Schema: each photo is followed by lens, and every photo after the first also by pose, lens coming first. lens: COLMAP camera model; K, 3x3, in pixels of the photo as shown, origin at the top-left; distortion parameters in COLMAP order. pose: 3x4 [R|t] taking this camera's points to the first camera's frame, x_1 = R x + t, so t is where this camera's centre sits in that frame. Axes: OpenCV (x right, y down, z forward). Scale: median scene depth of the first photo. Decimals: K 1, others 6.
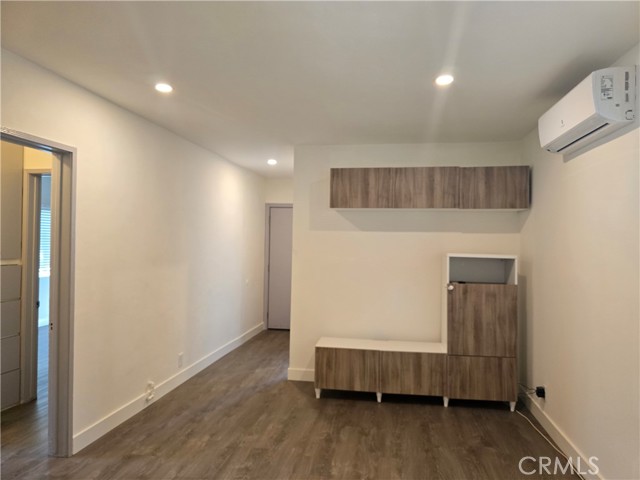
lens RADIAL K [[422.3, 0, 320.0], [0, 422.3, 240.0], [0, 0, 1]] dist [0.004104, 0.000360]
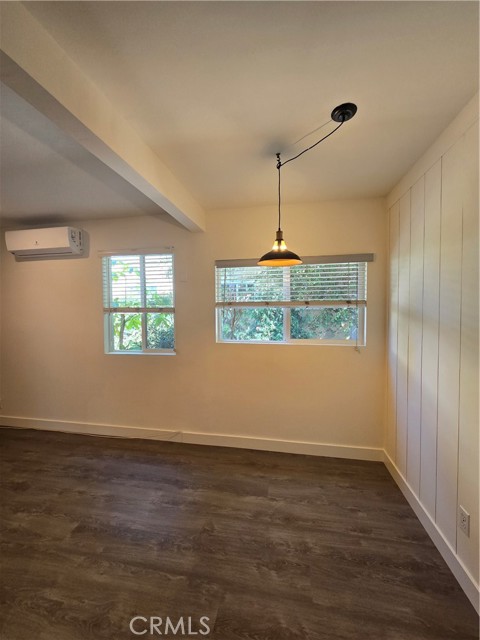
lens RADIAL K [[262.4, 0, 240.0], [0, 262.4, 320.0], [0, 0, 1]] dist [-0.002227, 0.000040]
pose [[0.035039, -0.049946, 0.998137, -0.362052], [0.003439, 0.998751, 0.049856, 0.002470], [-0.999380, 0.001685, 0.035167, 0.056198]]
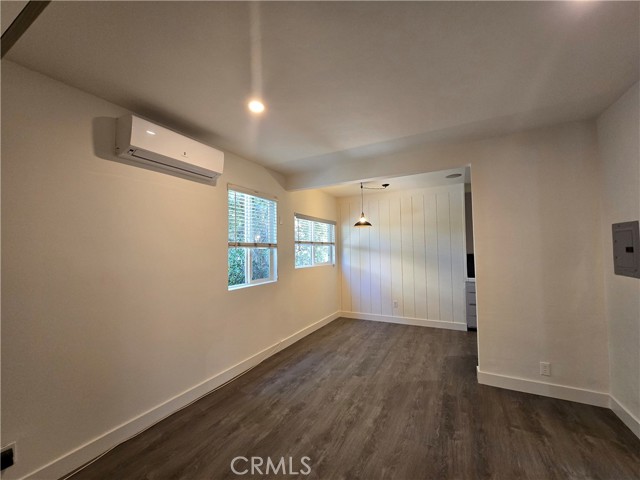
lens RADIAL K [[262.4, 0, 320.0], [0, 262.4, 240.0], [0, 0, 1]] dist [-0.002227, 0.000040]
pose [[-0.946398, 0.016641, 0.322574, -0.080644], [0.004360, 0.999239, -0.038758, 0.028416], [-0.322973, -0.035274, -0.945750, 1.118299]]
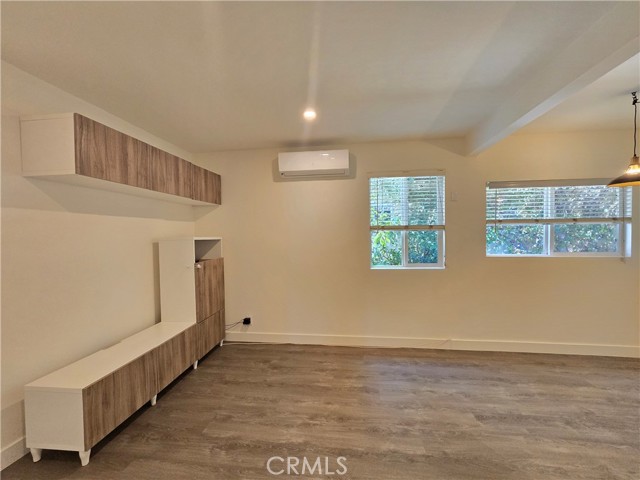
lens RADIAL K [[265.9, 0, 320.0], [0, 265.9, 240.0], [0, 0, 1]] dist [0.000635, 0.000864]
pose [[-0.032164, -0.035340, 0.998858, -0.434793], [0.009970, 0.999314, 0.035677, 0.017236], [-0.999433, 0.011106, -0.031789, 0.680064]]
